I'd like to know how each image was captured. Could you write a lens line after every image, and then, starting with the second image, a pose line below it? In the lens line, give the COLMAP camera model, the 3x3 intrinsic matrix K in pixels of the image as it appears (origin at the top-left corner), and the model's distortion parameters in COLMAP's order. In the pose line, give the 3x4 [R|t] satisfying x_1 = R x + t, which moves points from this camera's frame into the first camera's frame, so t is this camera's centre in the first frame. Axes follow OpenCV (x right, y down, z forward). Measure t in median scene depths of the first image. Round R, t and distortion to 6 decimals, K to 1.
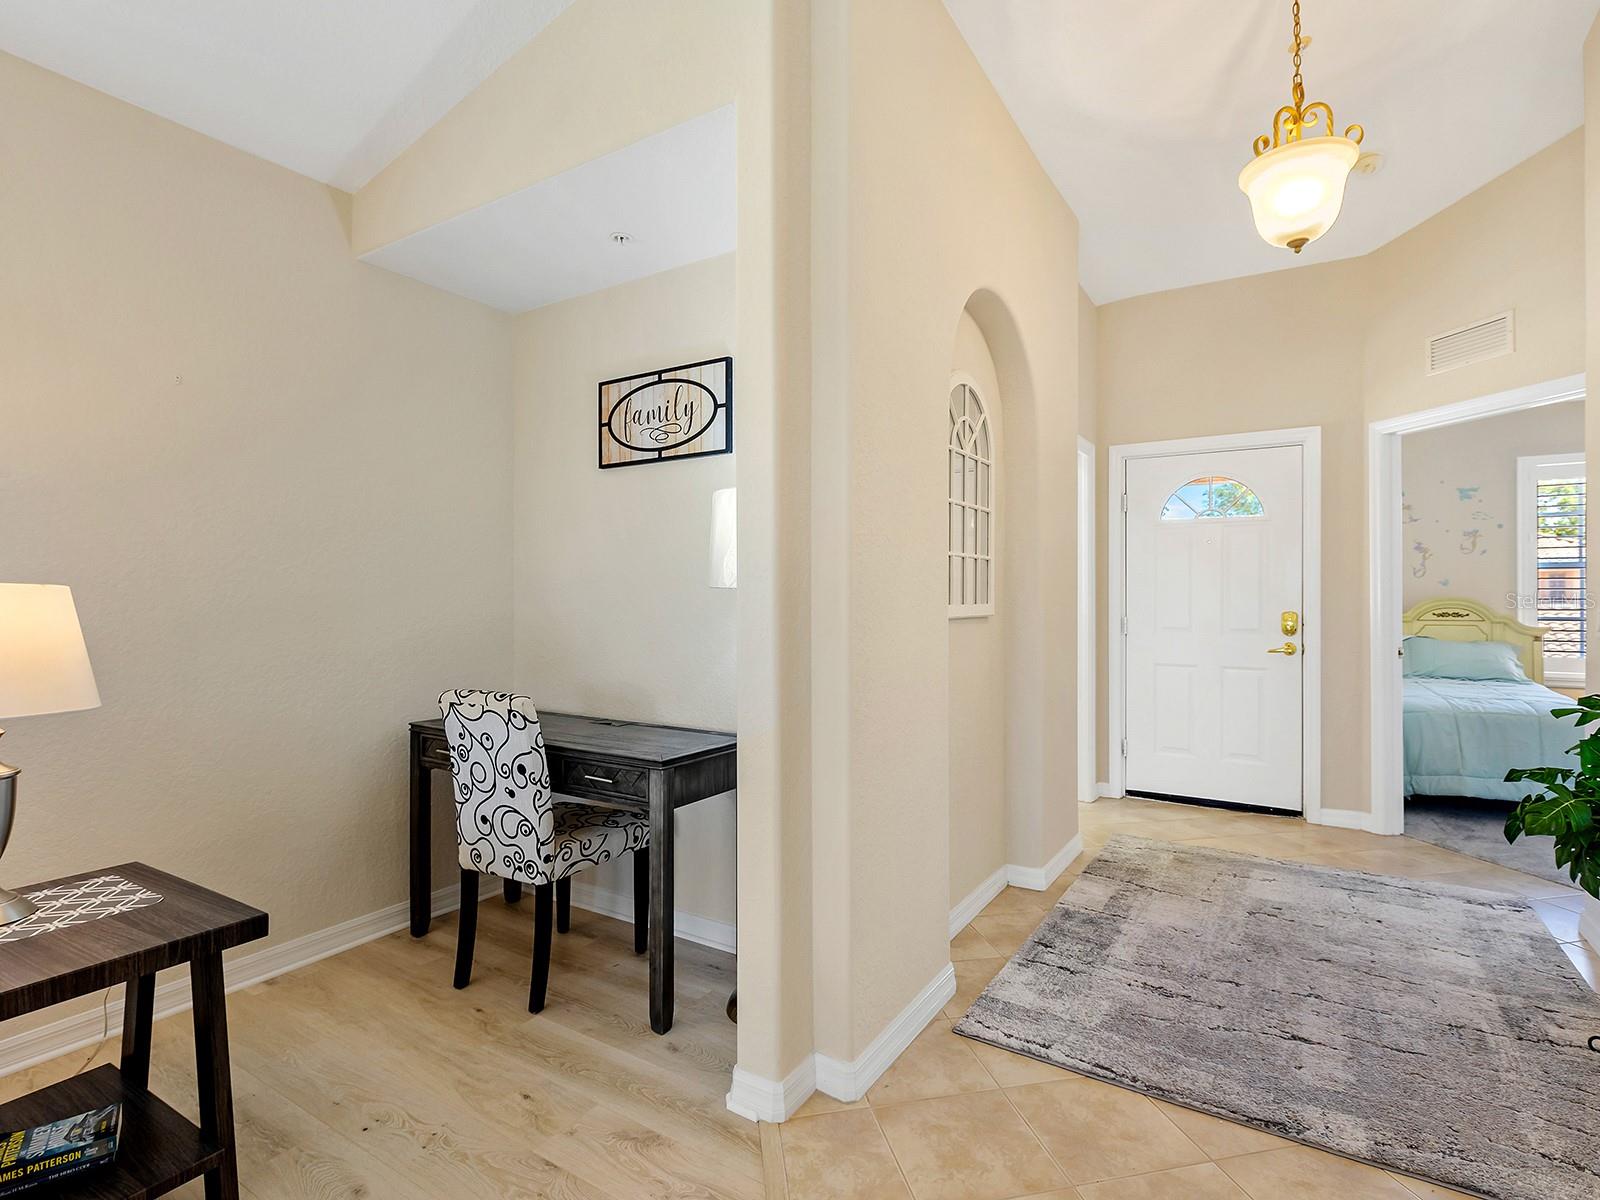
lens RADIAL K [[796.0, 0, 811.7], [0, 796.0, 598.0], [0, 0, 1]] dist [0.000073, -0.002125]
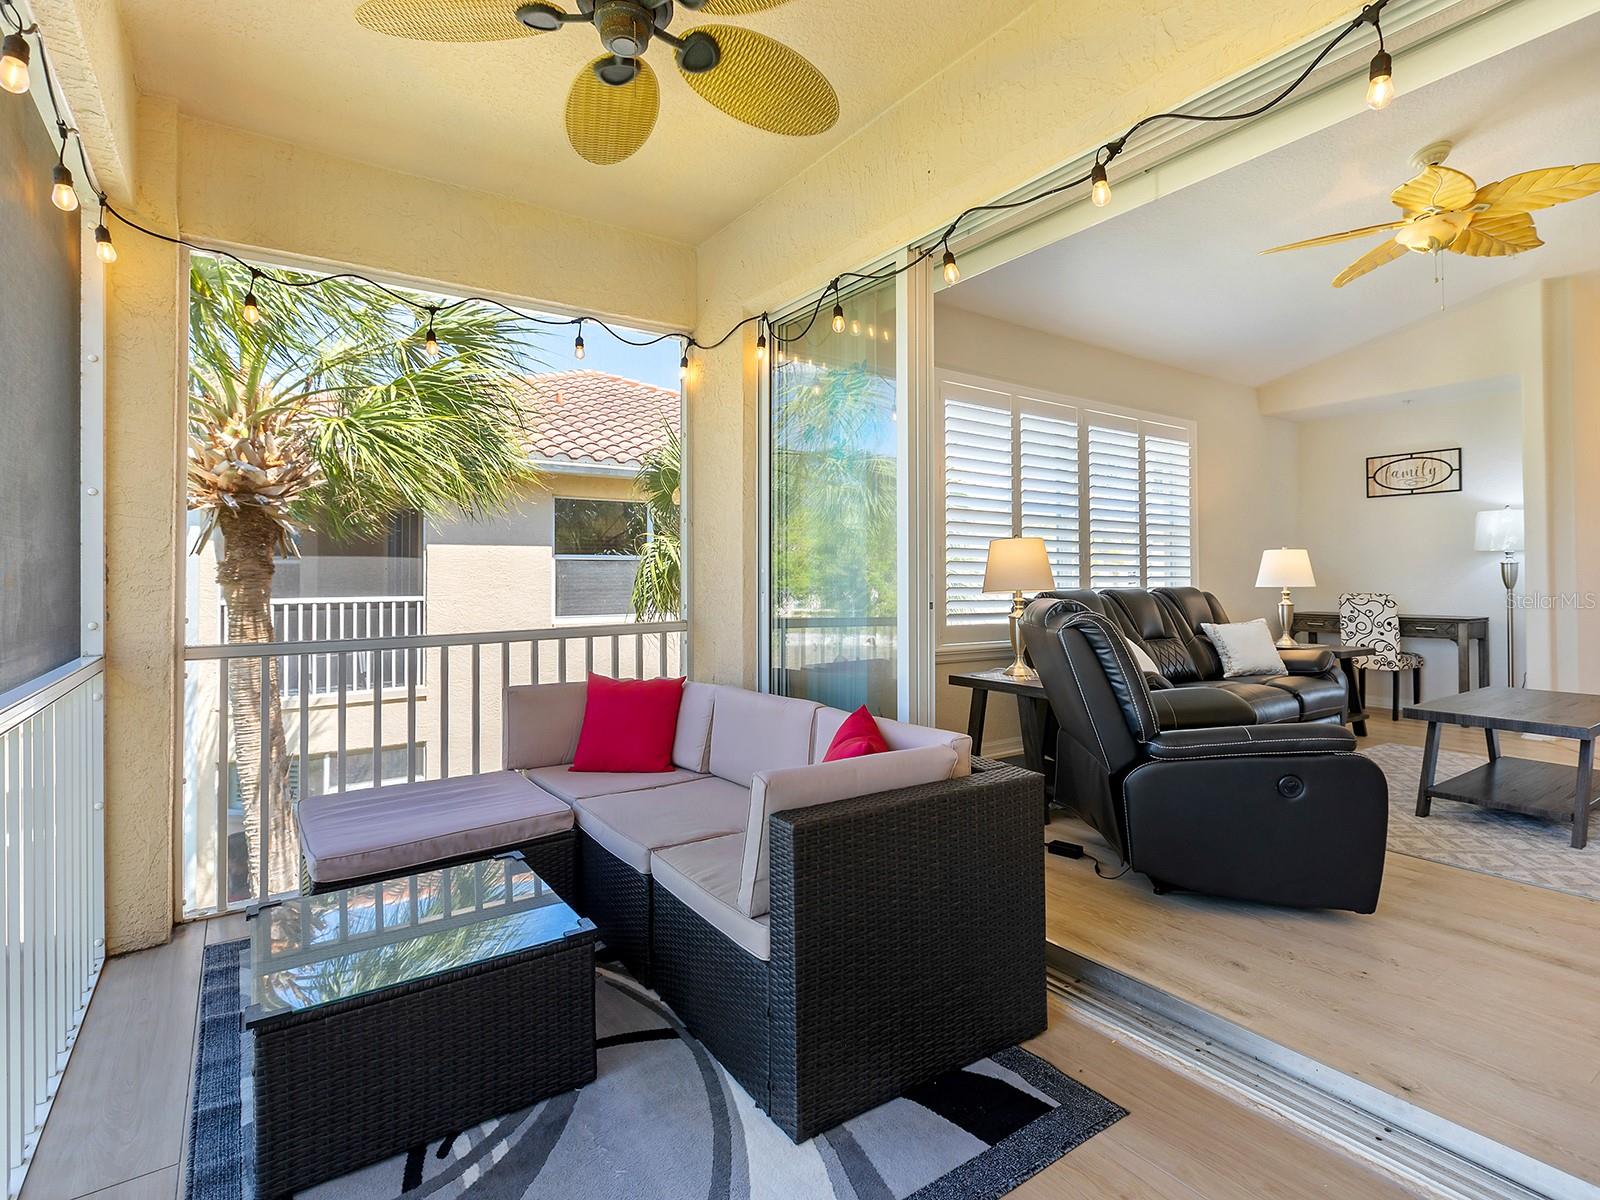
lens RADIAL K [[810.5, 0, 800.4], [0, 810.5, 566.9], [0, 0, 1]] dist [-0.003608, -0.001268]
pose [[0.916245, -0.007960, -0.400540, -0.829745], [0.001350, 0.999858, -0.016783, 0.059310], [0.400617, 0.014836, 0.916126, -1.670325]]
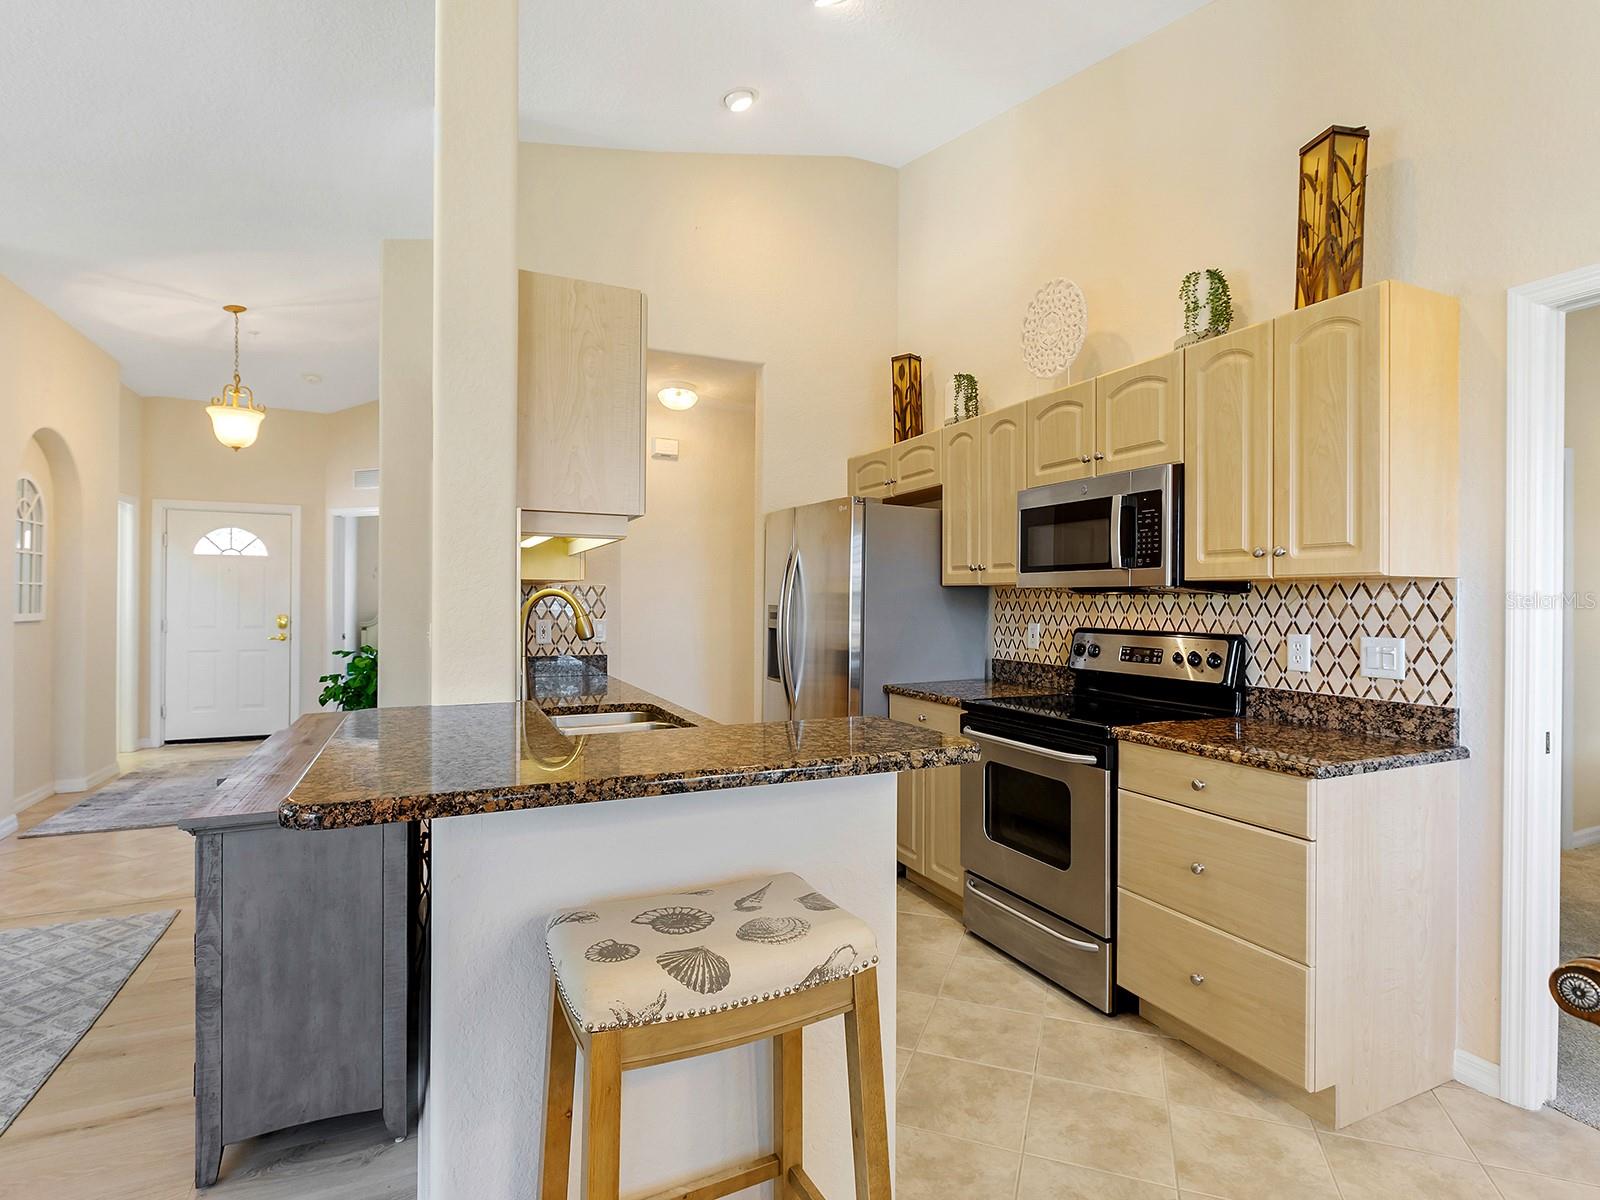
lens RADIAL K [[805.5, 0, 817.2], [0, 805.5, 594.9], [0, 0, 1]] dist [0.000514, -0.000610]
pose [[0.537705, 0.008624, 0.843089, -0.323368], [-0.004966, 0.999963, -0.007061, -0.026153], [-0.843119, -0.000390, 0.537728, -1.261462]]
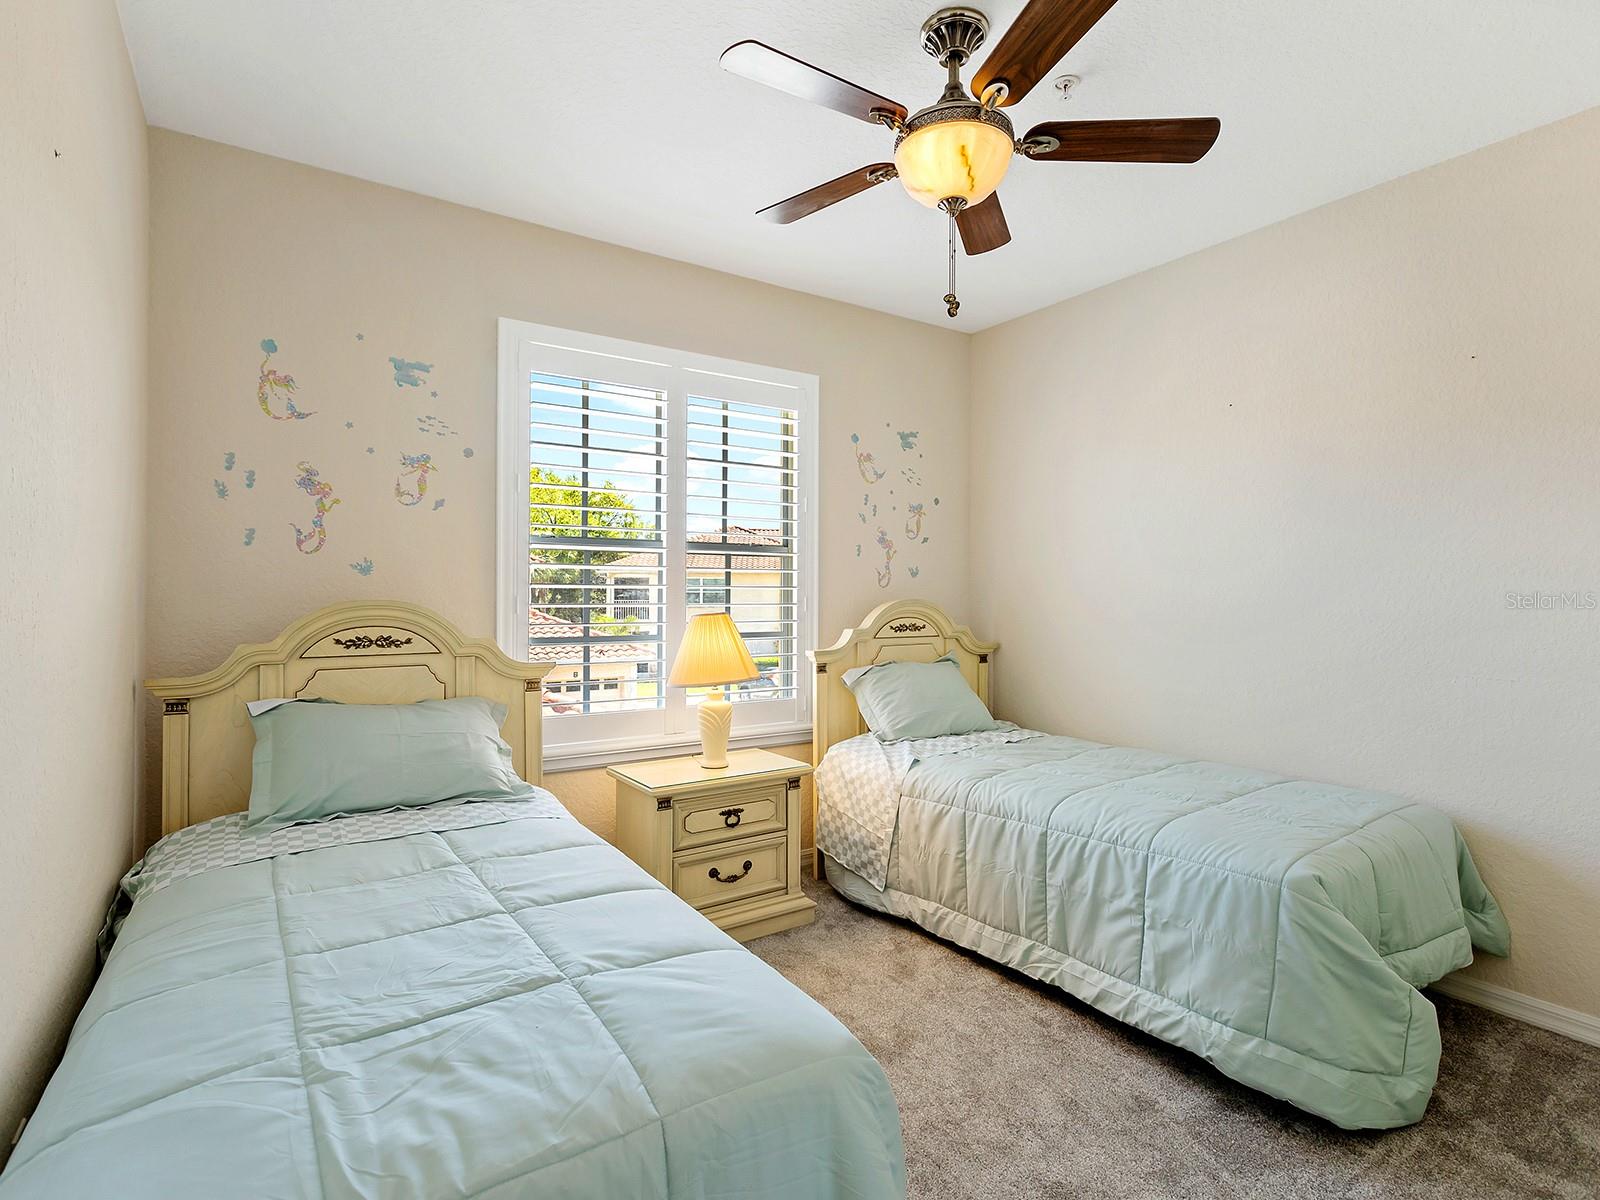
lens RADIAL K [[796.0, 0, 811.7], [0, 796.0, 598.0], [0, 0, 1]] dist [0.000073, -0.002125]
pose [[0.411155, -0.001827, 0.911564, 0.998134], [-0.005349, 0.999976, 0.004417, -0.010945], [-0.911550, -0.006692, 0.411135, 1.193417]]
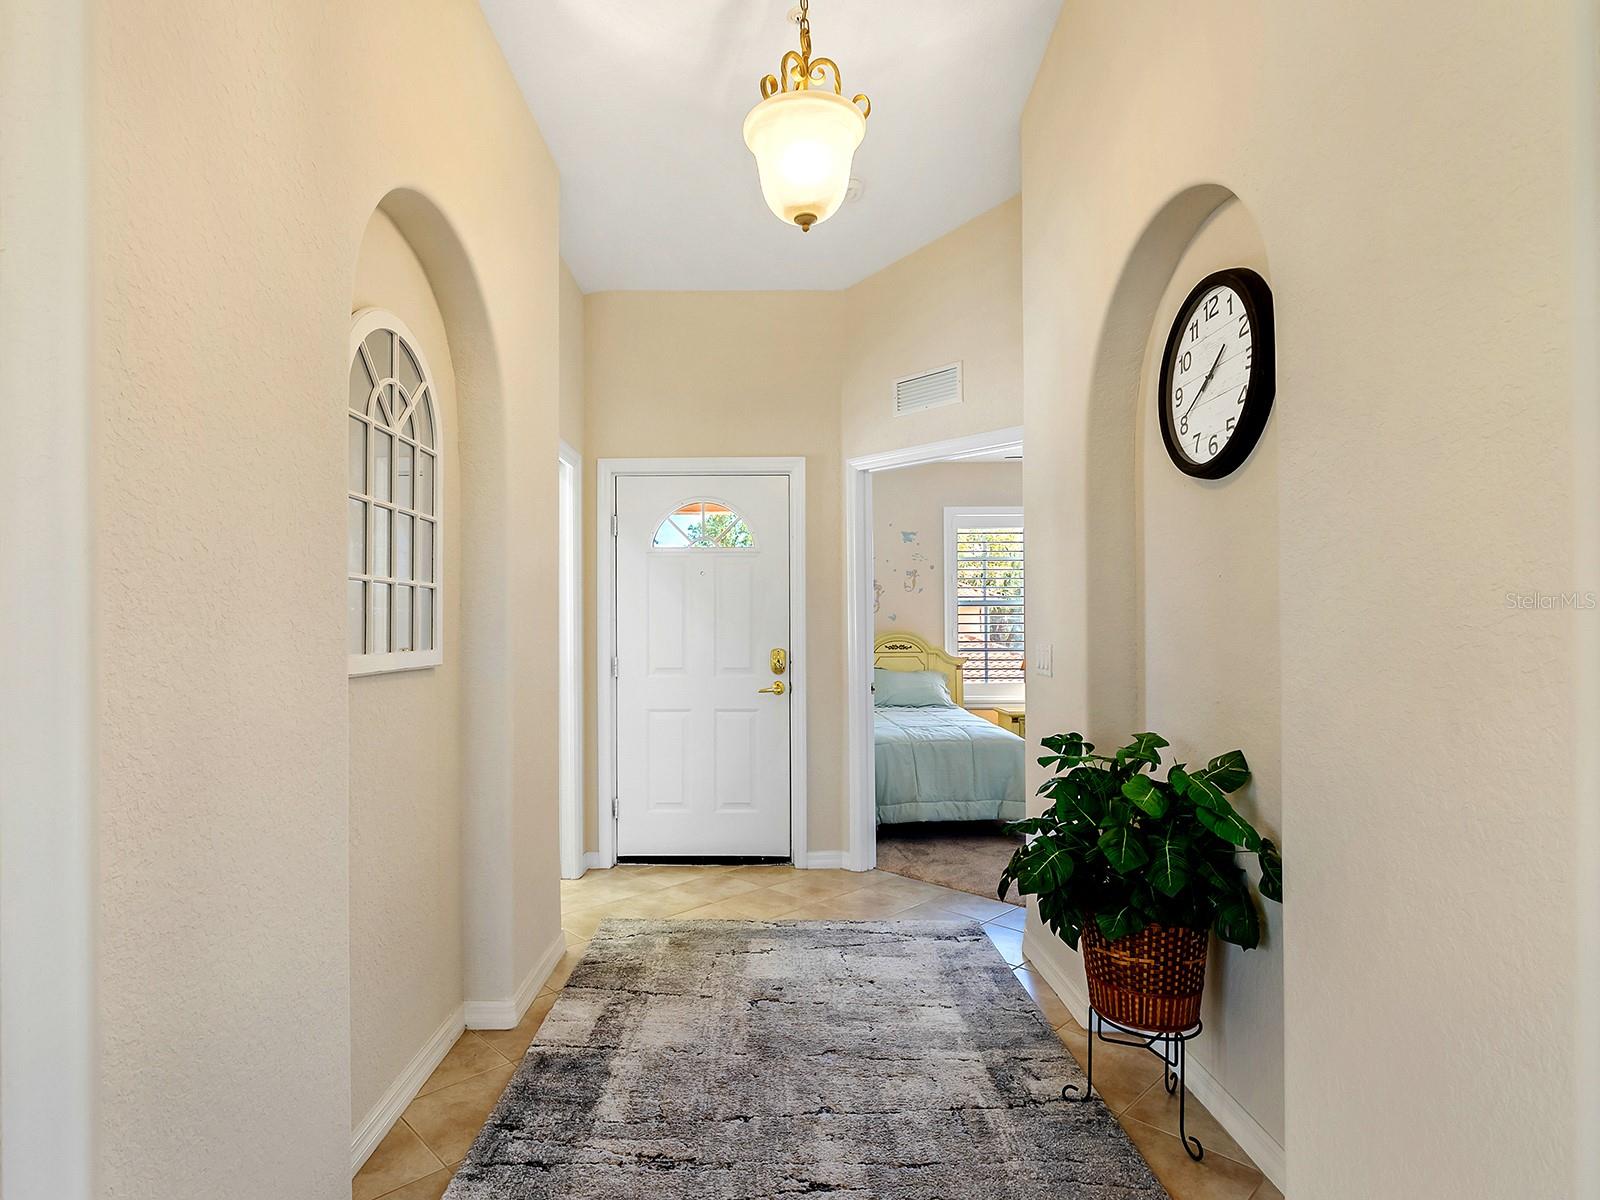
lens RADIAL K [[840.7, 0, 755.9], [0, 840.7, 620.2], [0, 0, 1]] dist [0.002187, -0.000077]
pose [[0.858460, 0.000551, 0.512881, 0.089505], [0.005105, 0.999941, -0.009618, -0.011142], [-0.512855, 0.010875, 0.858406, 0.218546]]
